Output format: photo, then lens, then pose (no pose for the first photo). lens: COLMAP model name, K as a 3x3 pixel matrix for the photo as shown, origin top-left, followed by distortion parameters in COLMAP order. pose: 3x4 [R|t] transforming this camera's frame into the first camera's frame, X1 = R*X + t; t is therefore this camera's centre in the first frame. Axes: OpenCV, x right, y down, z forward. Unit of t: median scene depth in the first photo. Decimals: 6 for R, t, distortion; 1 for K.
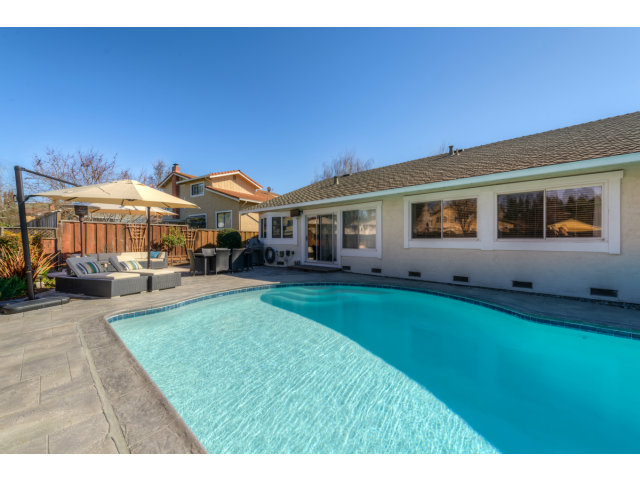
lens RADIAL K [[252.5, 0, 321.7], [0, 252.5, 238.7], [0, 0, 1]] dist [0.004207, -0.000119]
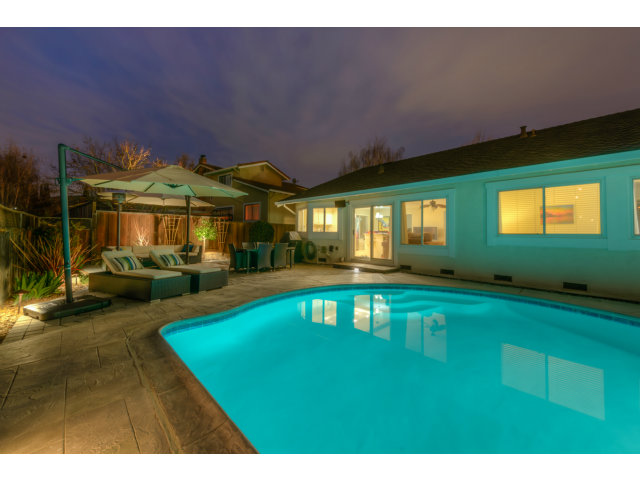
lens RADIAL K [[252.5, 0, 314.6], [0, 252.5, 225.3], [0, 0, 1]] dist [0.004207, -0.000119]
pose [[0.997721, 0.007344, -0.067073, -0.137125], [-0.009263, 0.999555, -0.028345, 0.000301], [0.066835, 0.028902, 0.997345, 0.103454]]
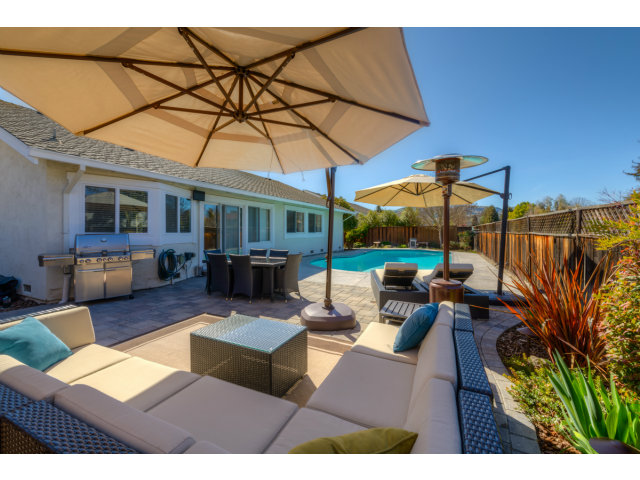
lens RADIAL K [[252.5, 0, 319.6], [0, 252.5, 235.0], [0, 0, 1]] dist [0.004207, -0.000119]
pose [[-0.266648, -0.007854, 0.963762, -0.858773], [0.011017, 0.999877, 0.011197, 0.000106], [-0.963731, 0.013603, -0.266529, 0.878531]]
